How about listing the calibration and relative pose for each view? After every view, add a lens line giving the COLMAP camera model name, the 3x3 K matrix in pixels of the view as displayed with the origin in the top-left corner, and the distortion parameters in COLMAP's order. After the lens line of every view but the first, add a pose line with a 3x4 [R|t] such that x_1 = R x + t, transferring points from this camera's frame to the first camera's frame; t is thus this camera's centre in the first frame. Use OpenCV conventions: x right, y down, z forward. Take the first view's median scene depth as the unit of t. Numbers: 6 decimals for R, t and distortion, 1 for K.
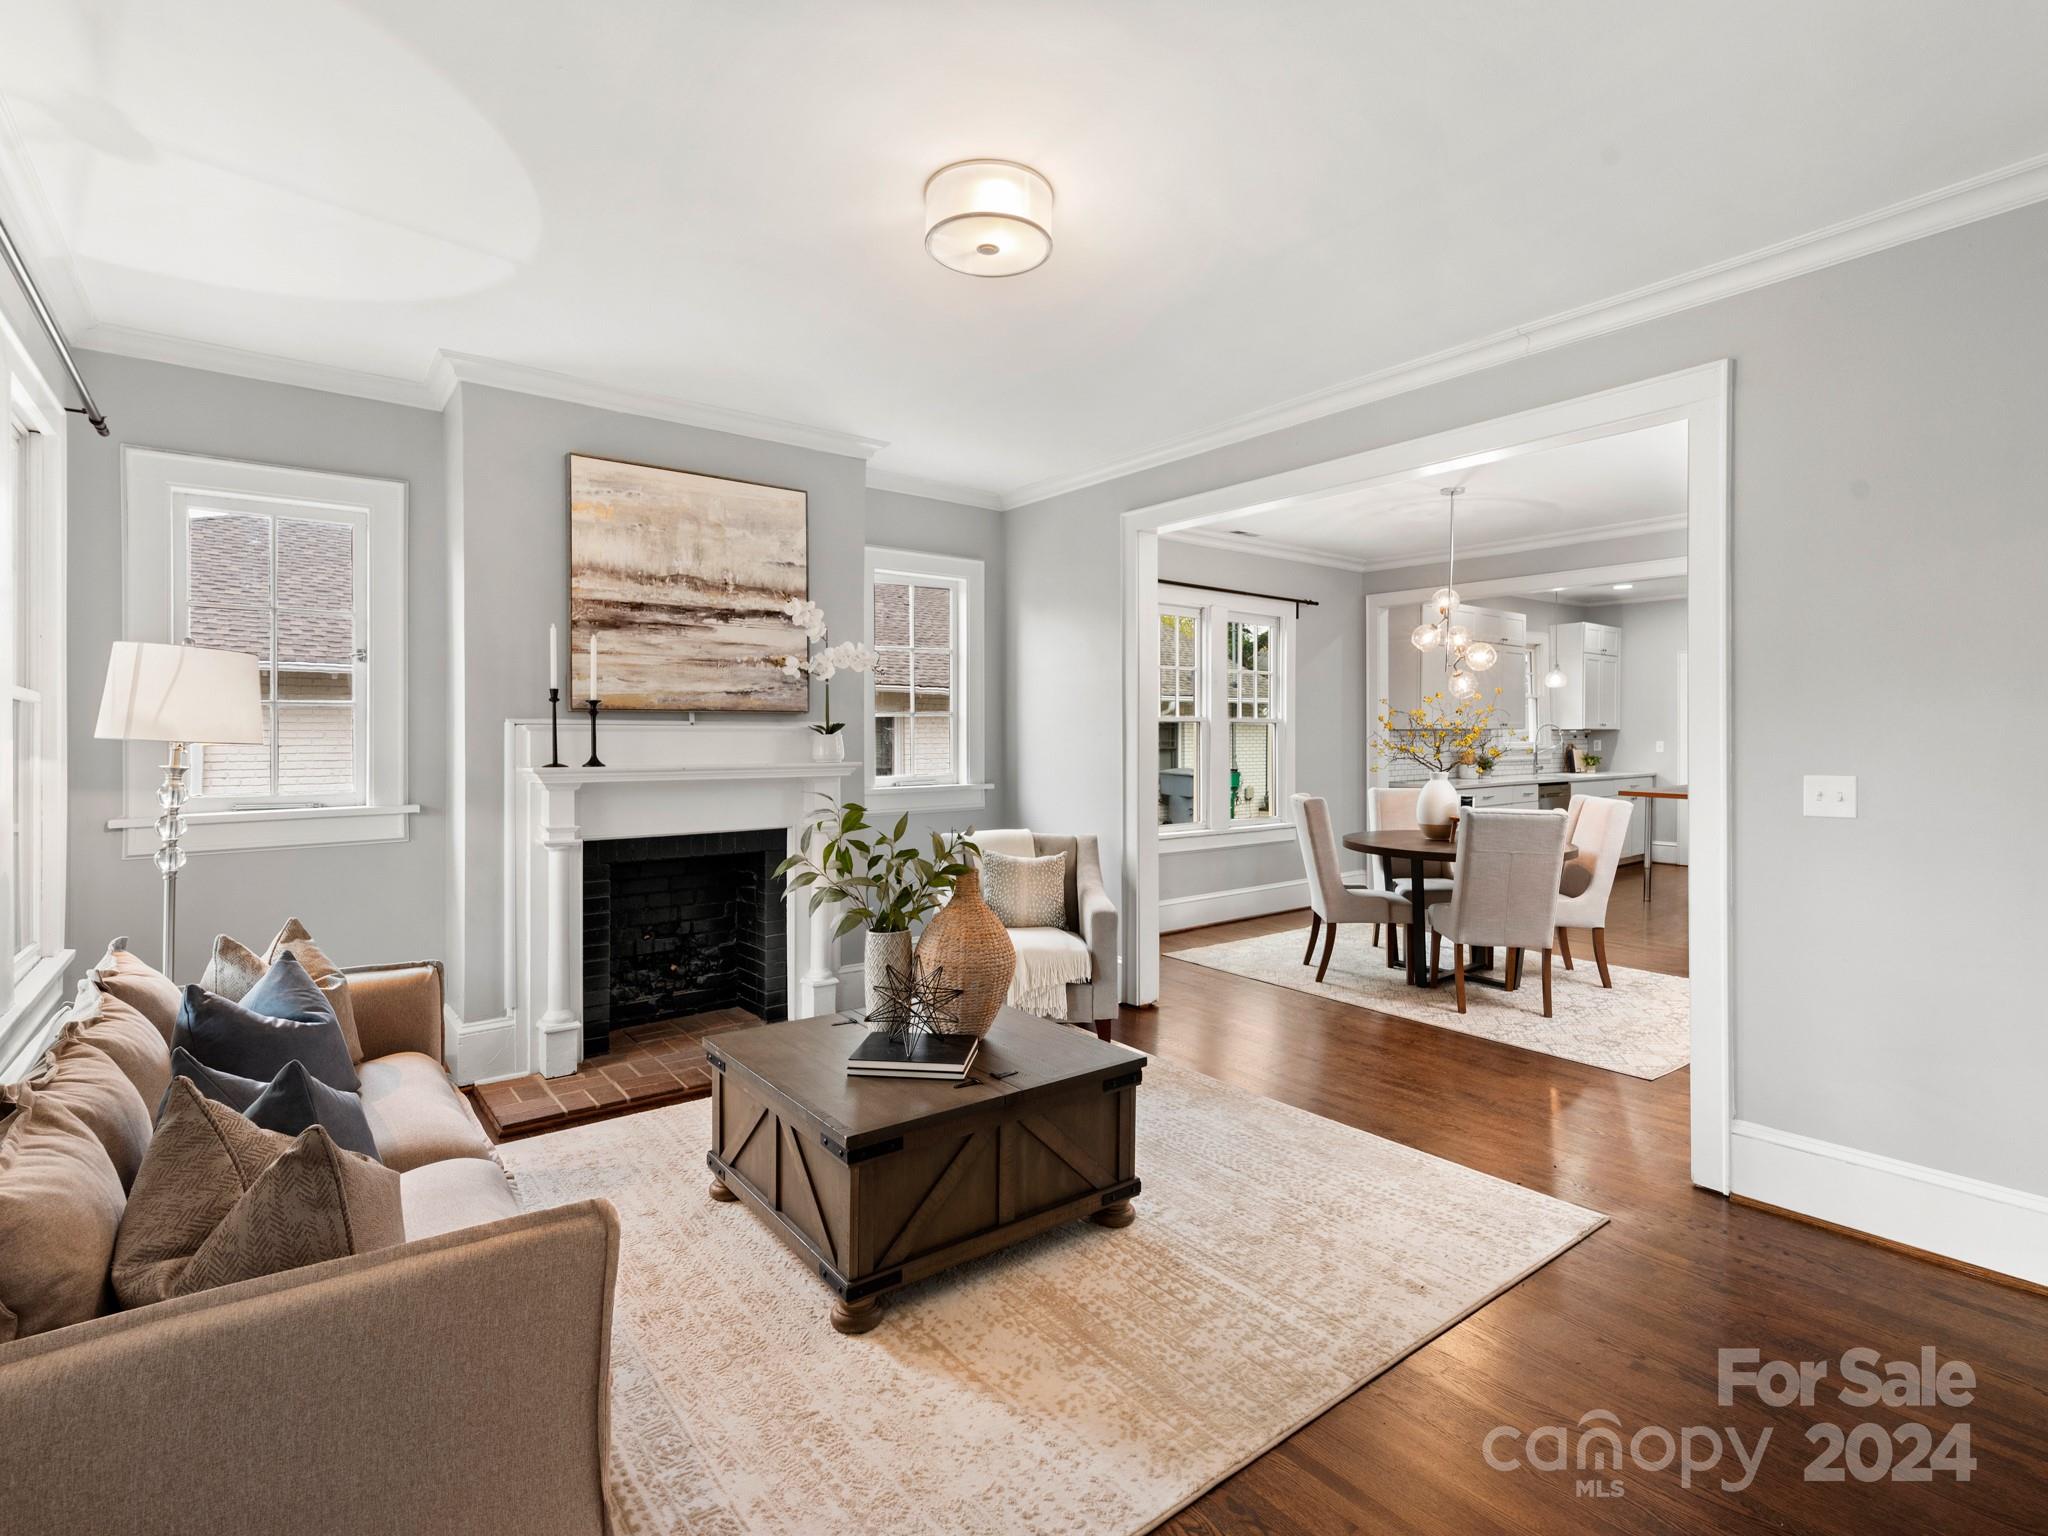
lens RADIAL K [[1113.0, 0, 965.5], [0, 1113.0, 720.9], [0, 0, 1]] dist [-0.000719, -0.000814]
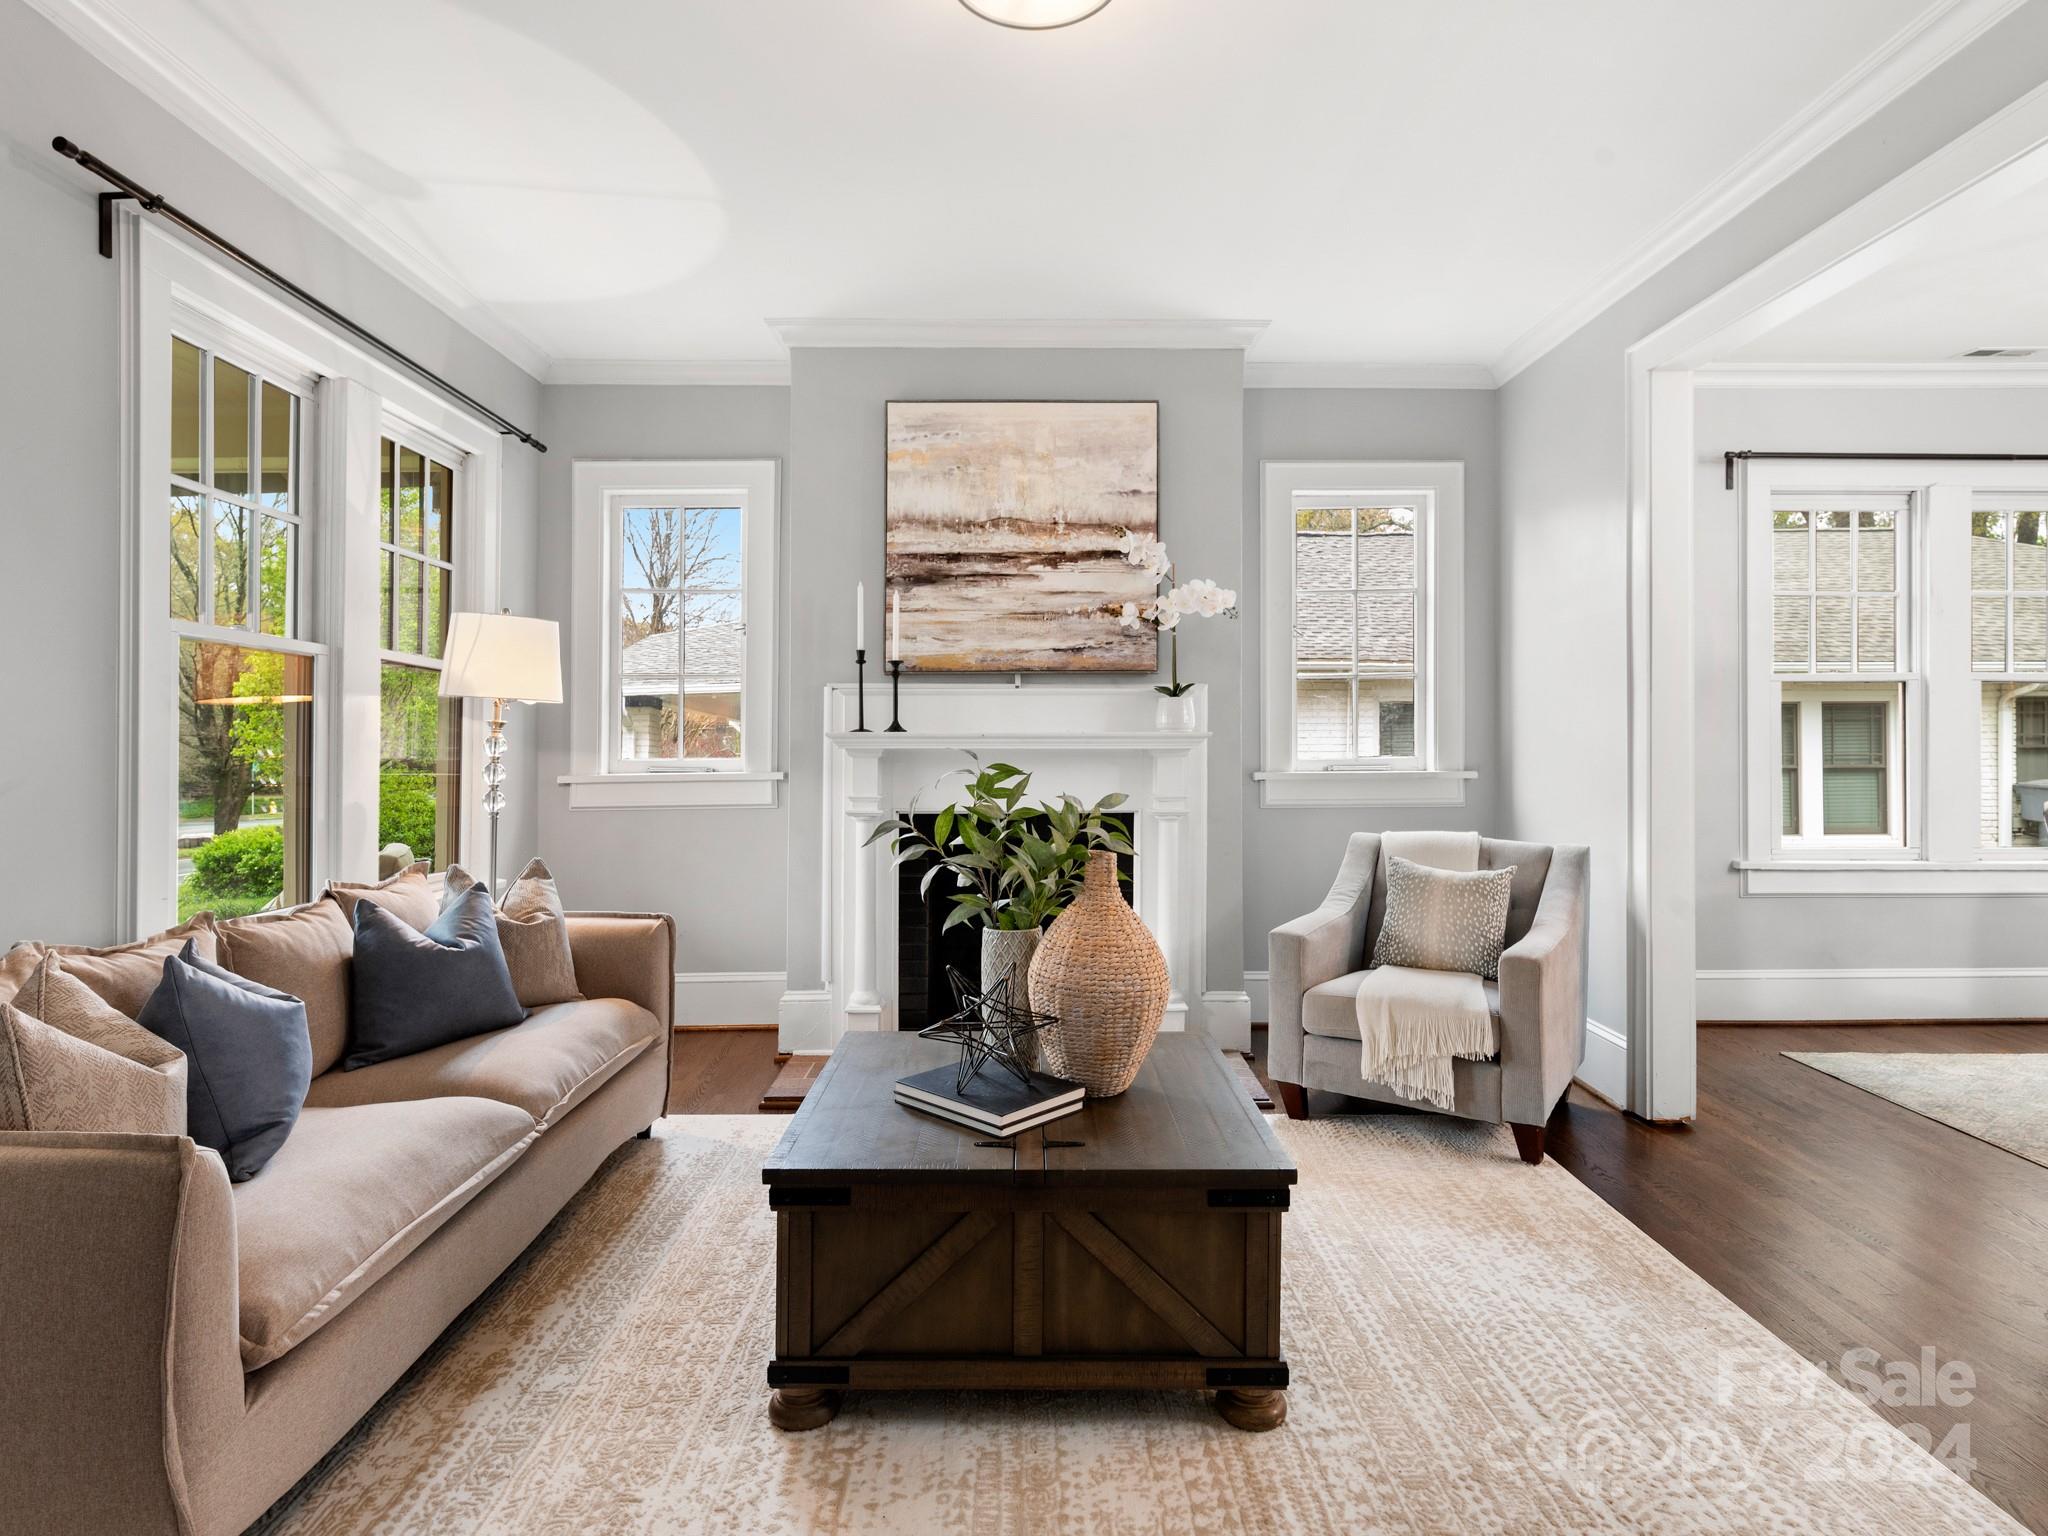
lens RADIAL K [[1172.5, 0, 972.7], [0, 1172.5, 721.5], [0, 0, 1]] dist [0.001032, 0.000402]
pose [[0.775795, -0.011039, -0.630888, 0.315362], [0.002565, 0.999894, -0.014342, 0.043966], [0.630979, 0.009509, 0.775741, 0.270619]]
